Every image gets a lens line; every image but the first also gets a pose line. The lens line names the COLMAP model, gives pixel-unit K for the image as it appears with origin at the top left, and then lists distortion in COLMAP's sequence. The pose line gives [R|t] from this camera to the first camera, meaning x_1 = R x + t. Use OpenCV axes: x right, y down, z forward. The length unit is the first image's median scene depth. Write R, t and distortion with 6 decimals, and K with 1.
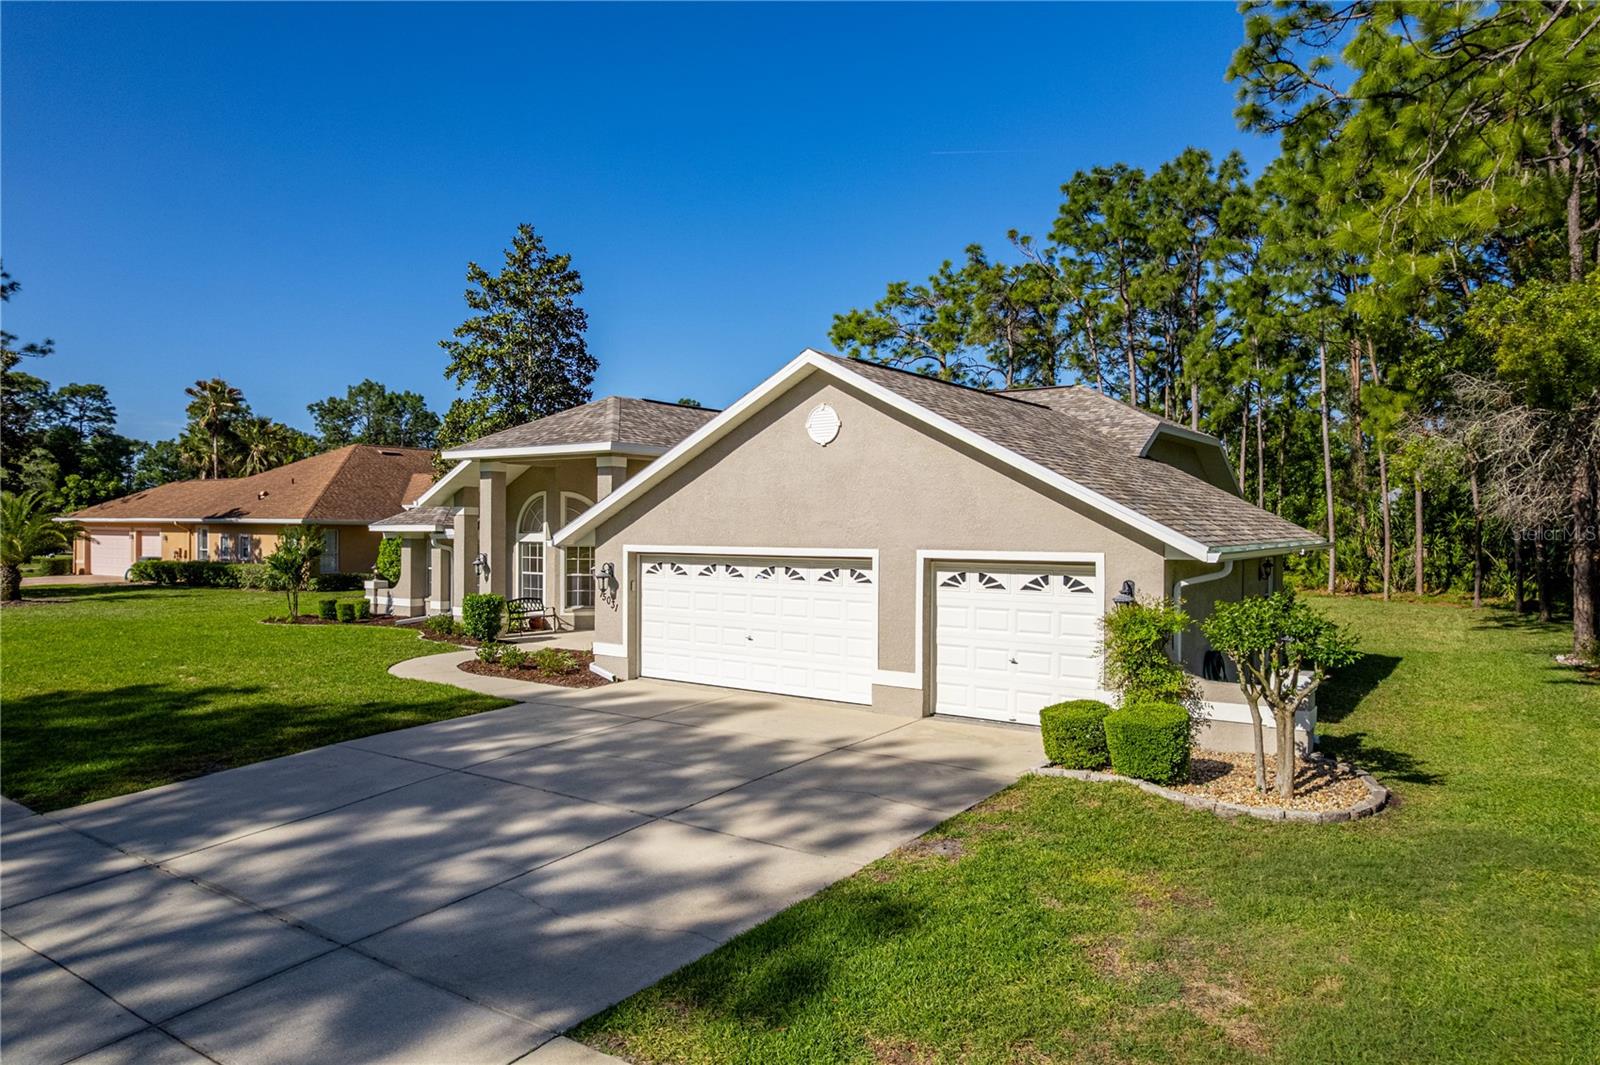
lens RADIAL K [[1024.9, 0, 799.6], [0, 1024.9, 528.0], [0, 0, 1]] dist [-0.081758, 0.074703]
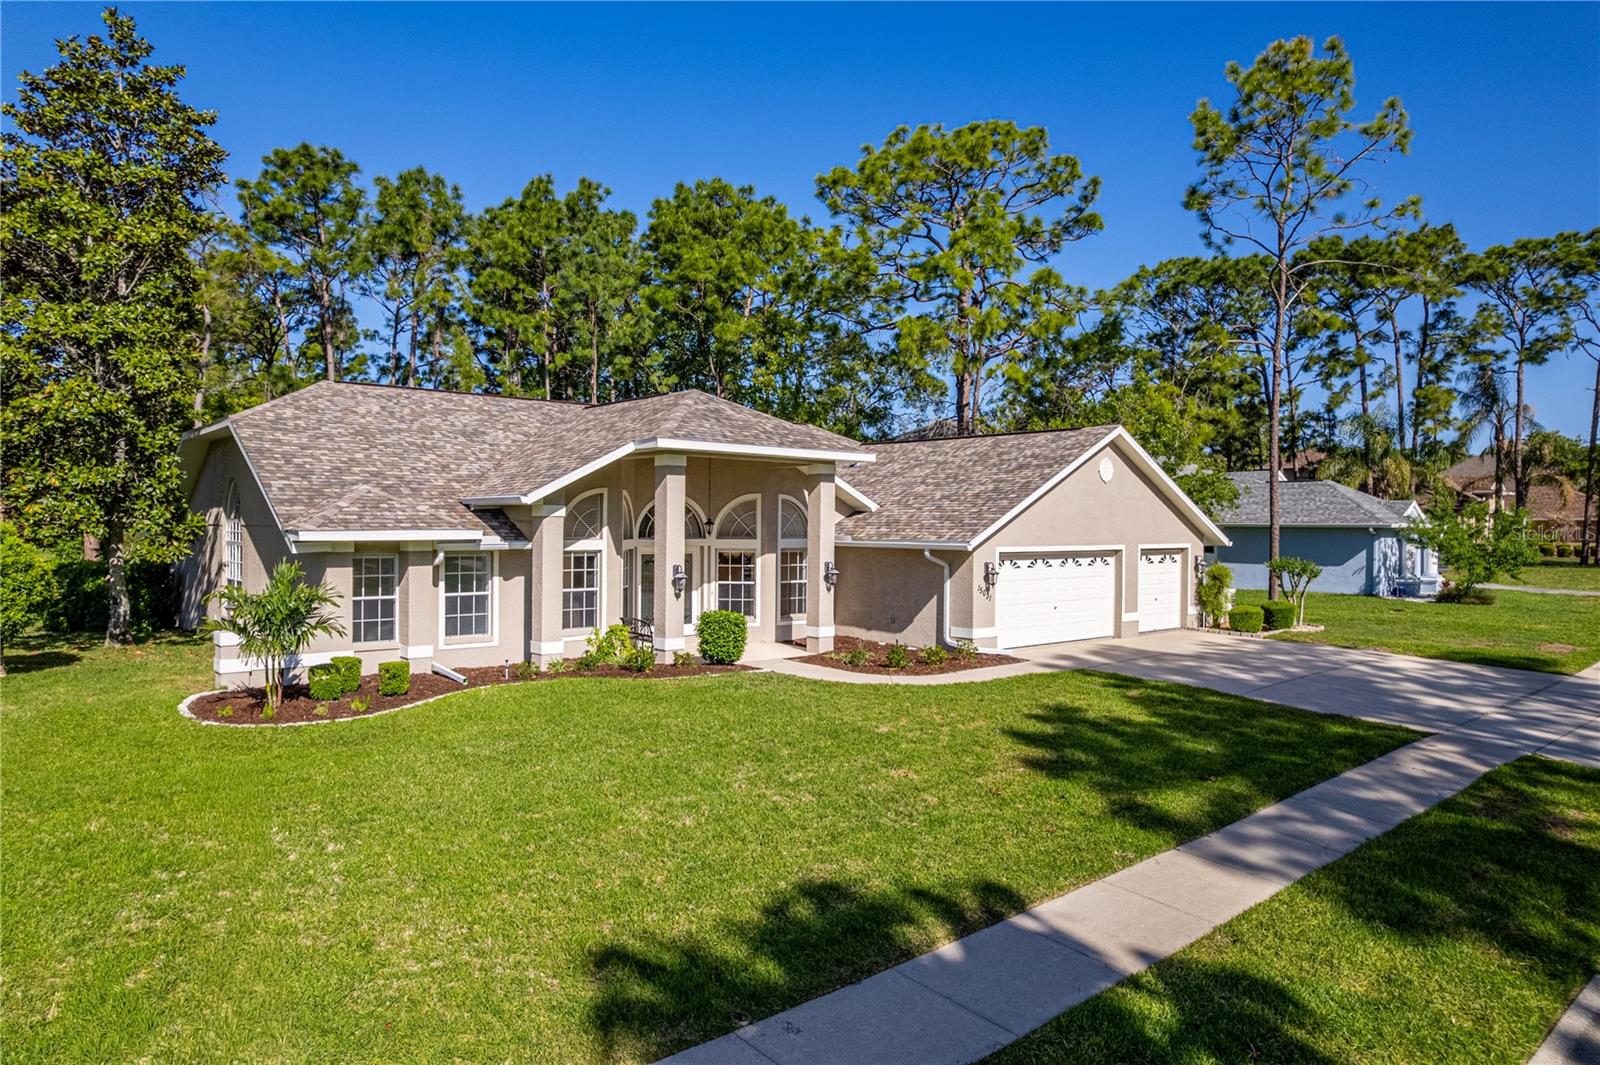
lens RADIAL K [[973.8, 0, 800.0], [0, 973.8, 532.5], [0, 0, 1]] dist [0.000575, 0.048353]
pose [[0.214501, -0.007423, 0.976695, -1.373501], [-0.005116, 0.999949, 0.008724, -0.011012], [-0.976710, -0.006868, 0.214452, 0.950069]]
